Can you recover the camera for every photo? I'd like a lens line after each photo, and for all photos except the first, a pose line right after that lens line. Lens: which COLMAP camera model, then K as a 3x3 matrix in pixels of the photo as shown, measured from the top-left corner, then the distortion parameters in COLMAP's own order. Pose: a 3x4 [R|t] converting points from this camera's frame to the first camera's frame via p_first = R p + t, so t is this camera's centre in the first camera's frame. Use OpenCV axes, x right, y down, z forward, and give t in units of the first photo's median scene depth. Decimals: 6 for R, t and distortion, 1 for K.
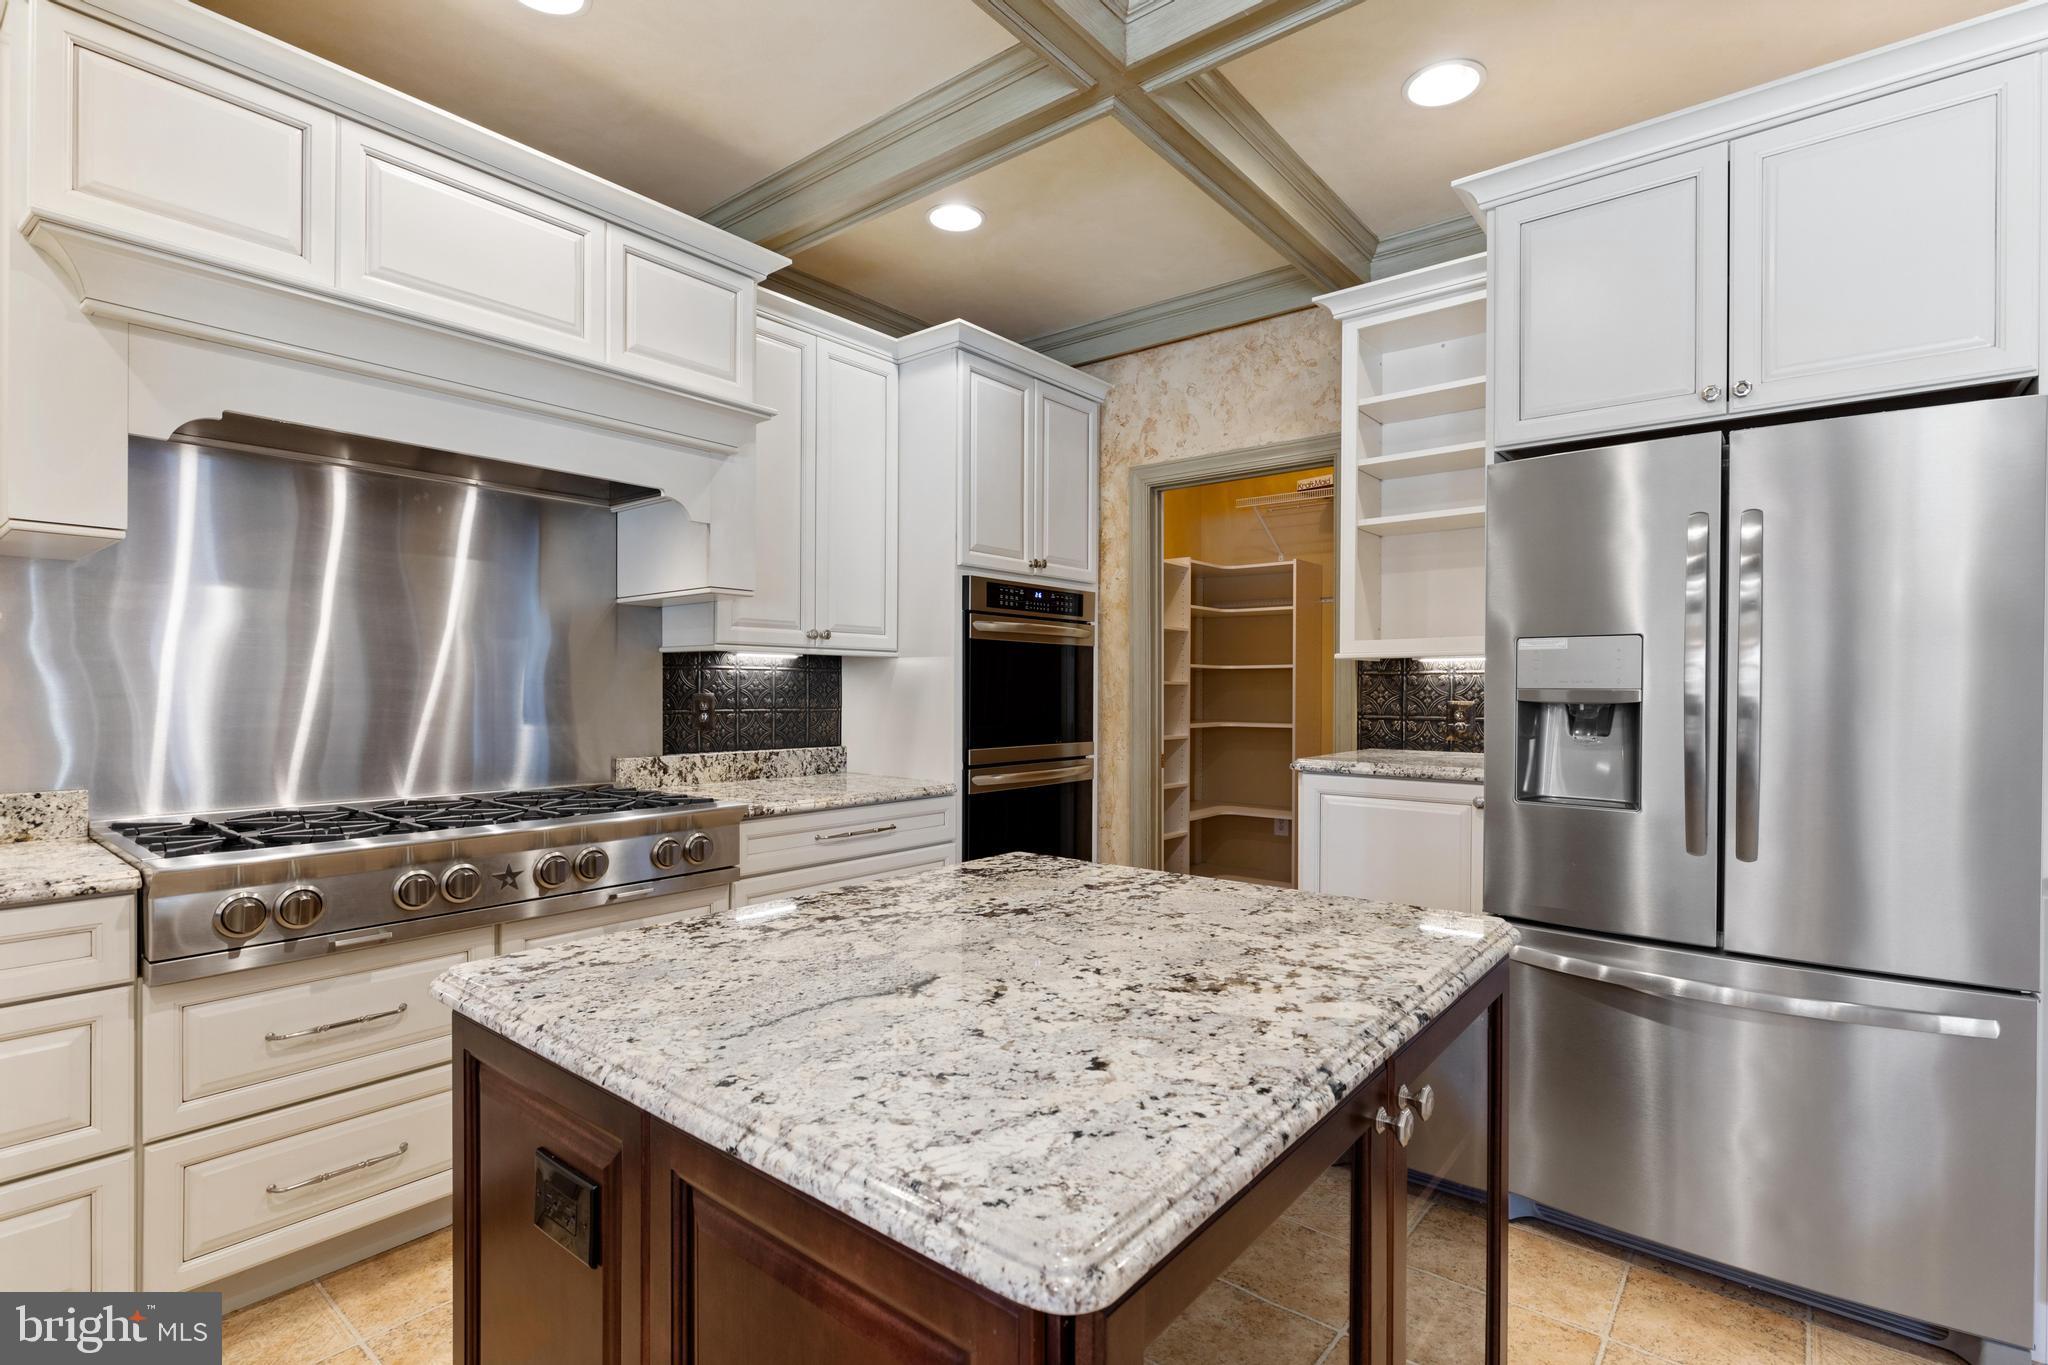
lens RADIAL K [[994.1, 0, 1041.4], [0, 994.1, 696.7], [0, 0, 1]] dist [0.033034, 0.000178]
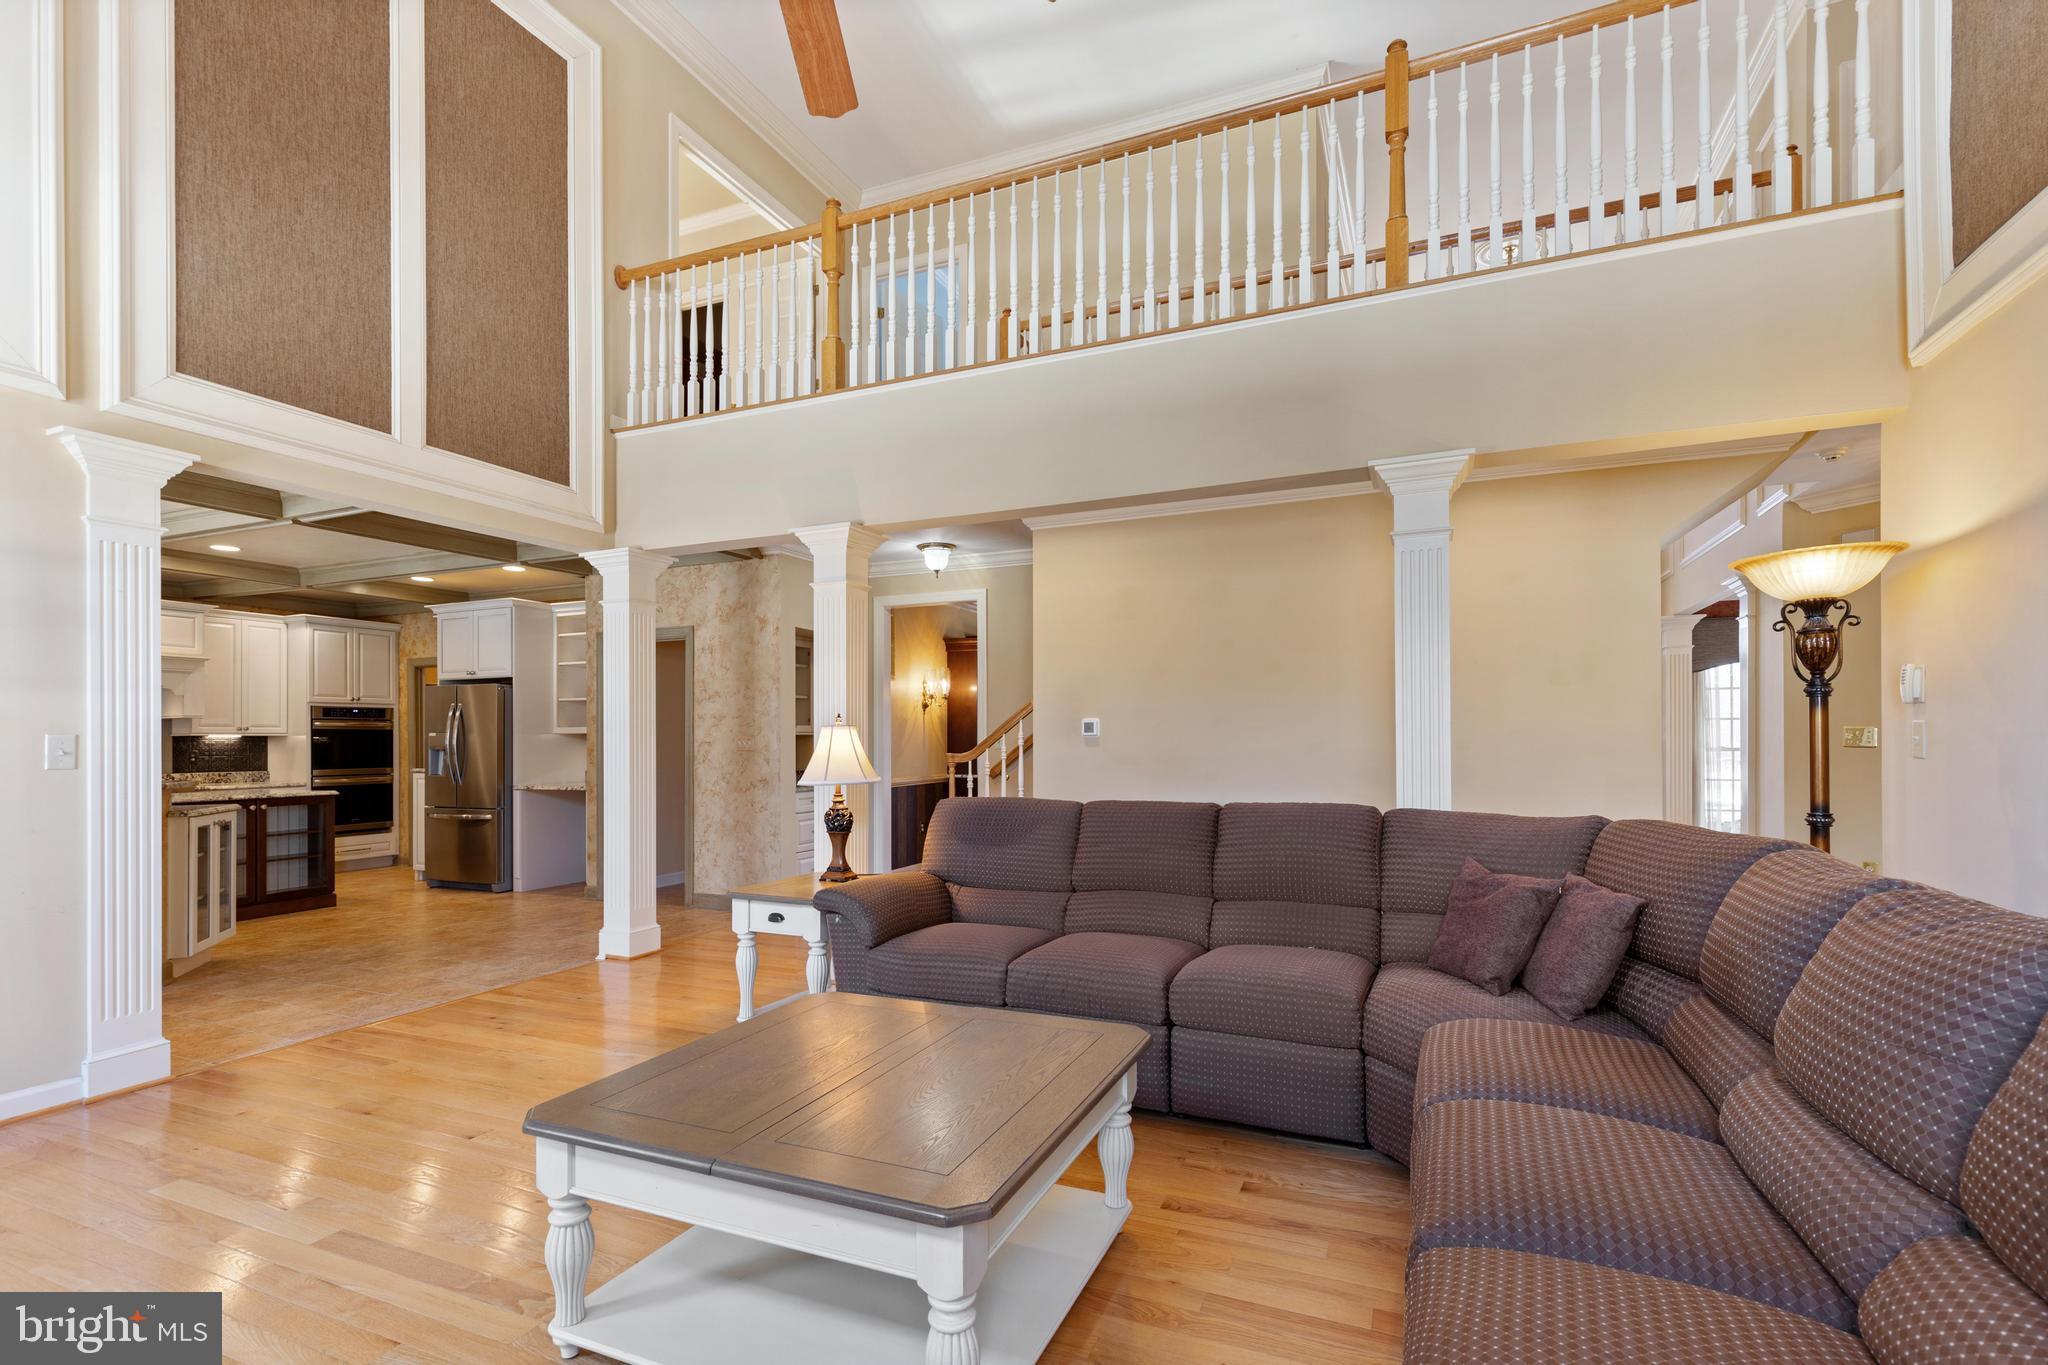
lens RADIAL K [[927.6, 0, 1029.8], [0, 927.6, 734.8], [0, 0, 1]] dist [0.001048, -0.000880]
pose [[0.961451, -0.015115, 0.274560, 1.082200], [0.019669, 0.999711, -0.013841, 0.029476], [-0.274271, 0.018708, 0.961470, -1.913224]]
